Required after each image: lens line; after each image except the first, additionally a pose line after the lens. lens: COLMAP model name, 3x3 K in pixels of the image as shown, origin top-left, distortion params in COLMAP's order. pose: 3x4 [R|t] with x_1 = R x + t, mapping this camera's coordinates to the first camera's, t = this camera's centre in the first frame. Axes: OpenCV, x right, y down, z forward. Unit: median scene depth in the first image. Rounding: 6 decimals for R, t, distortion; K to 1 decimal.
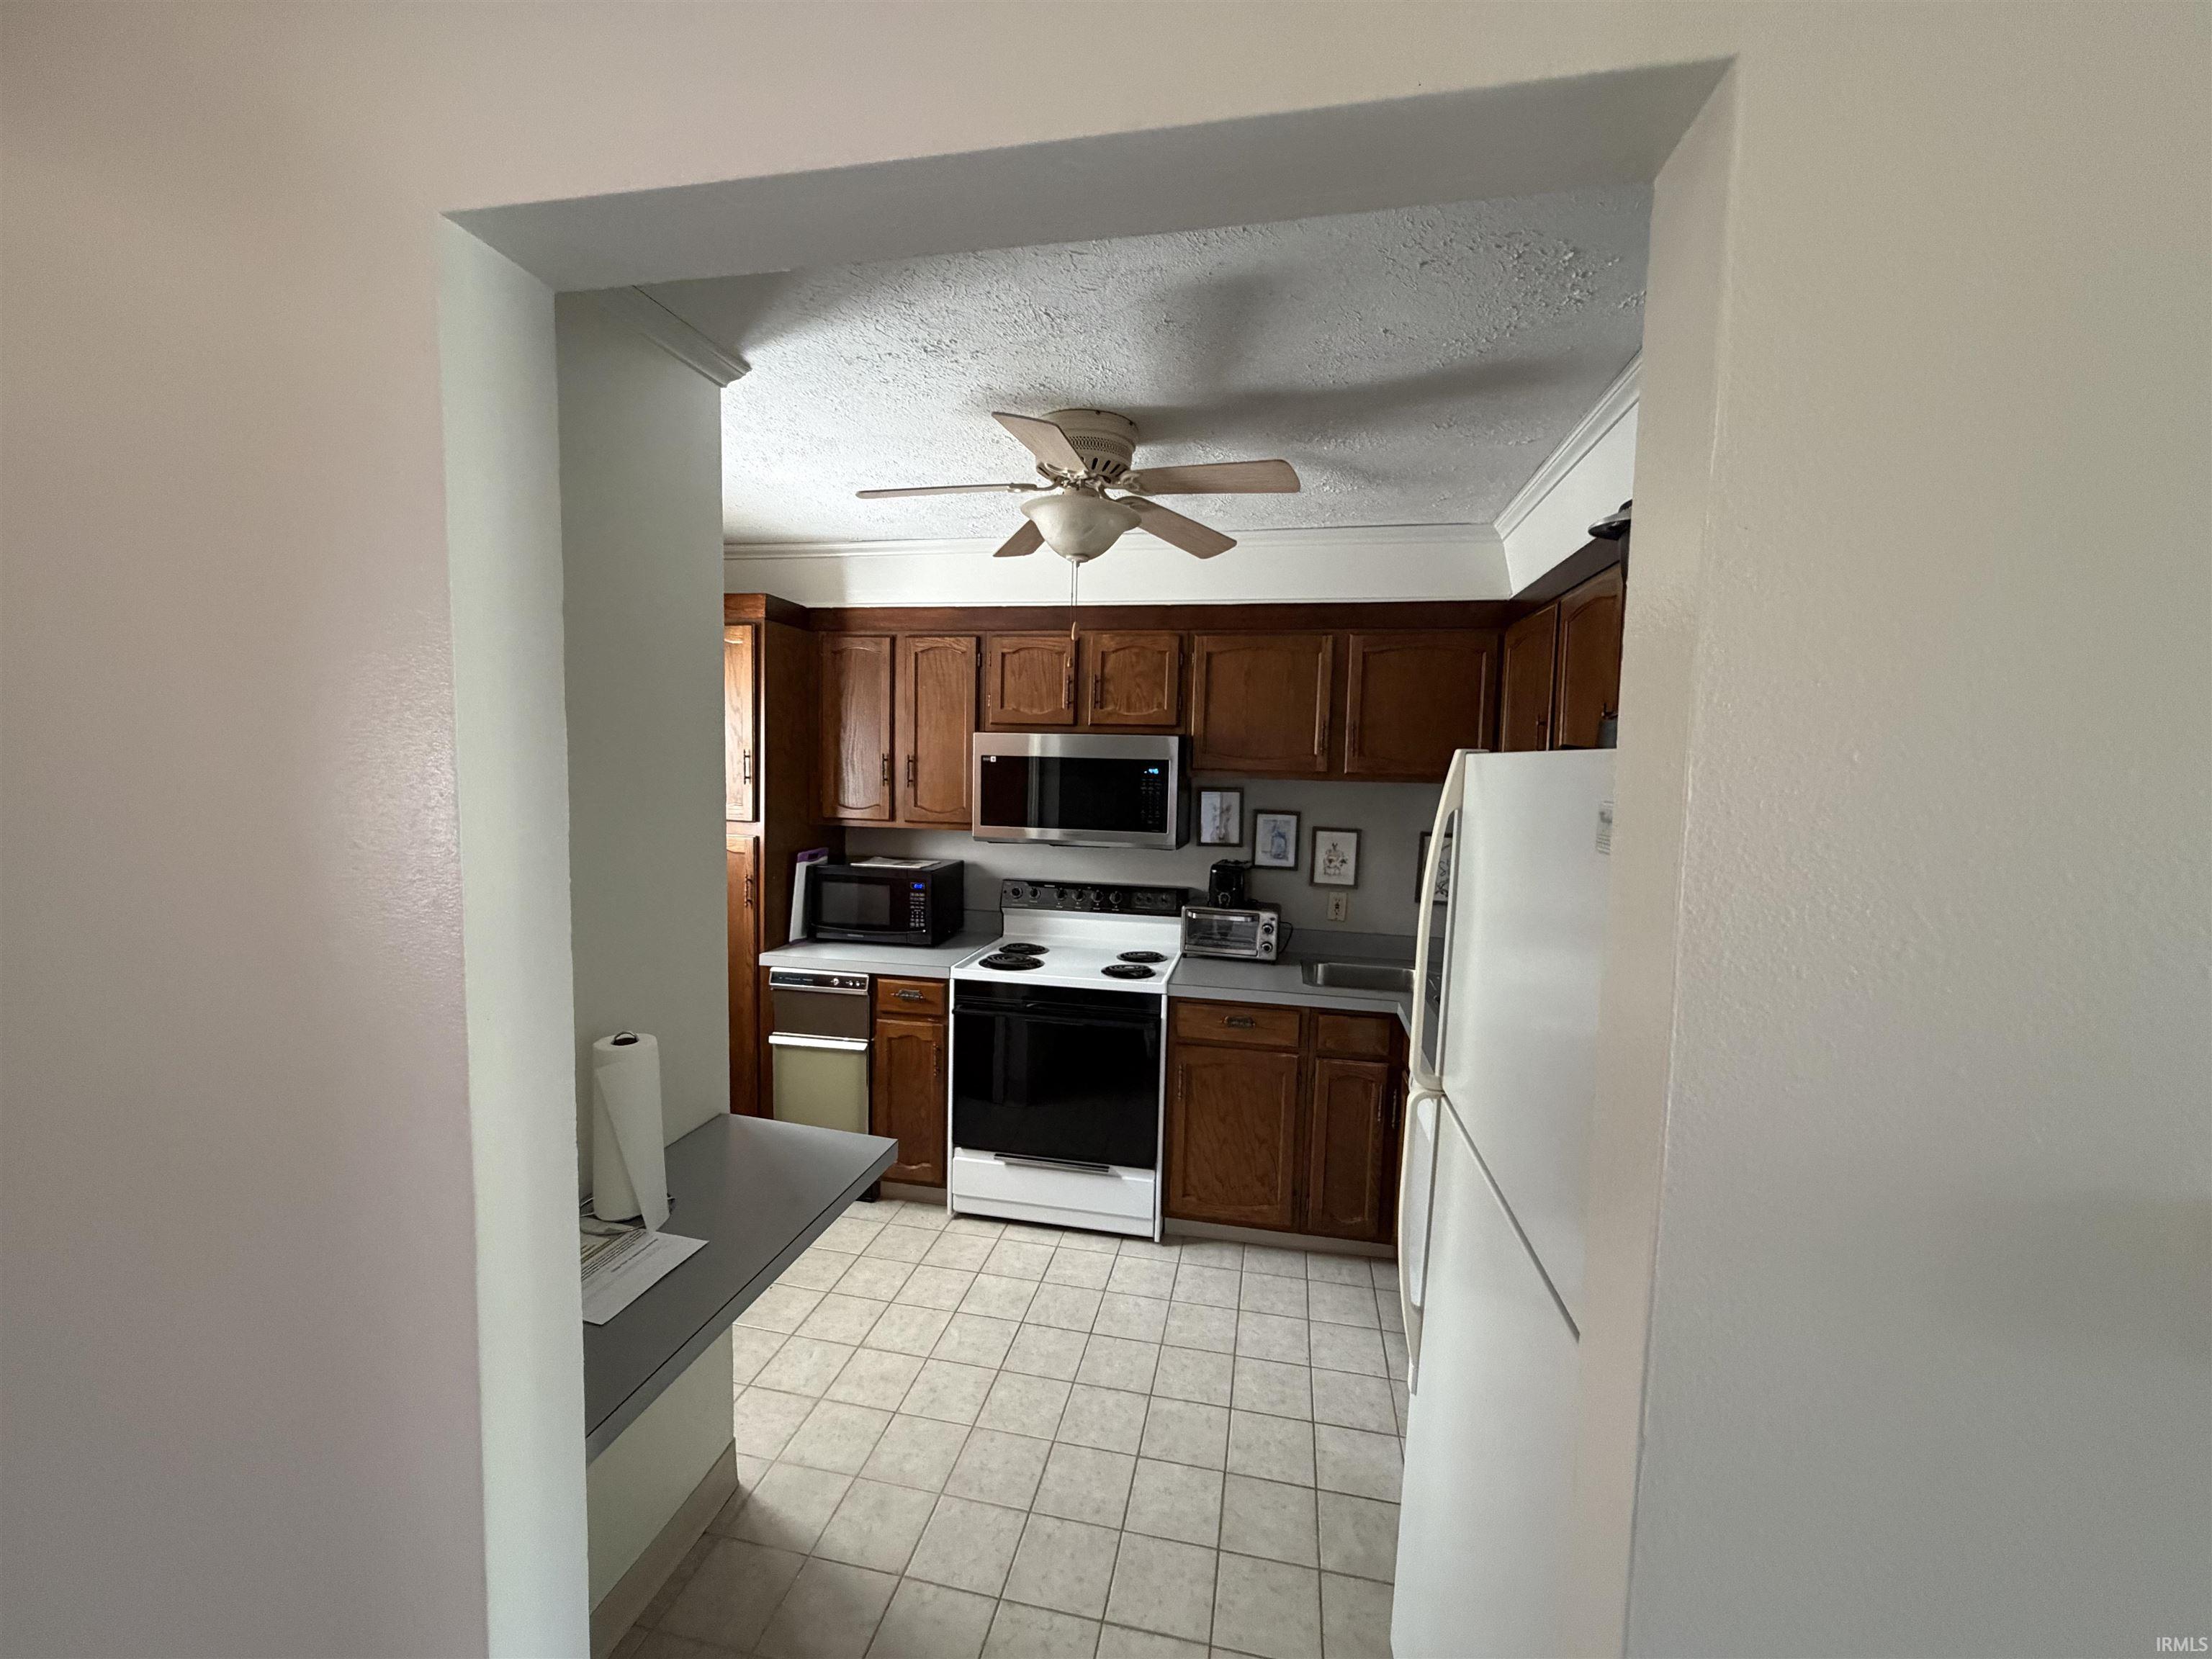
lens RADIAL K [[881.8, 0, 1105.9], [0, 881.8, 833.4], [0, 0, 1]] dist [0.001414, -0.000384]
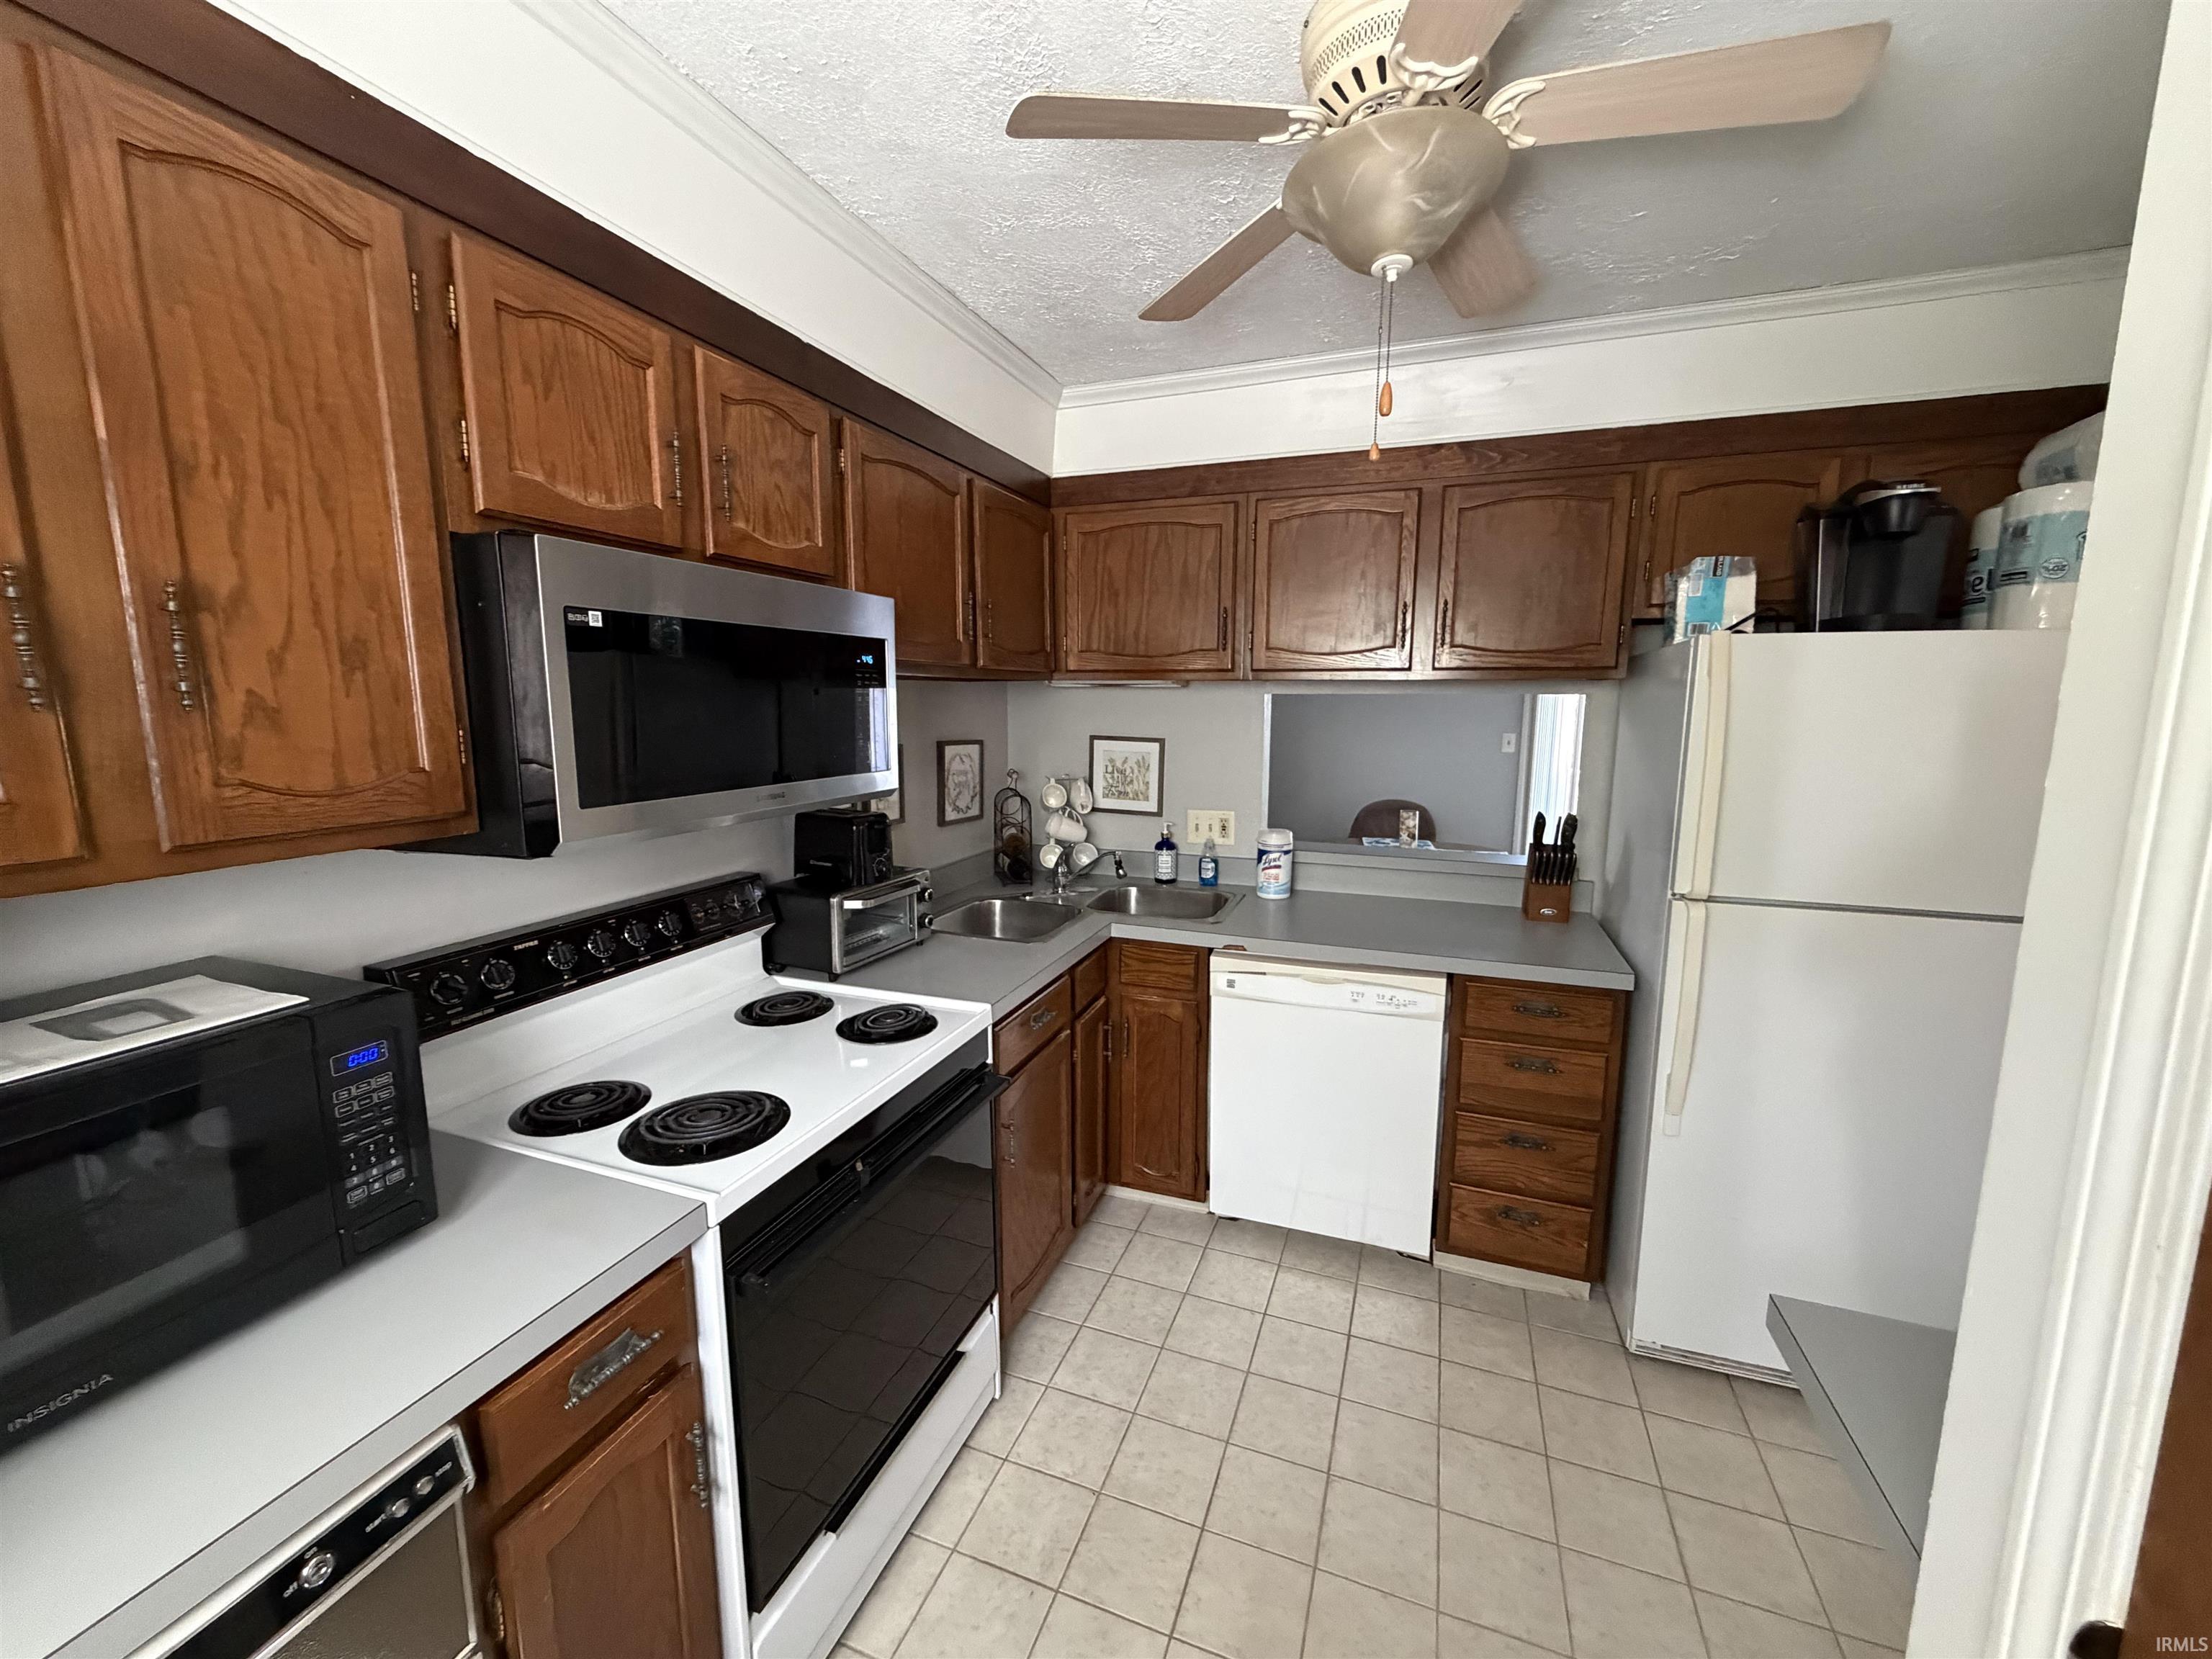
lens RADIAL K [[881.8, 0, 1105.8], [0, 881.8, 826.8], [0, 0, 1]] dist [0.001414, -0.000384]
pose [[0.160815, -0.167388, 0.972687, -0.458527], [0.082912, 0.984321, 0.155683, -0.039975], [-0.983496, 0.055611, 0.172172, 0.740068]]
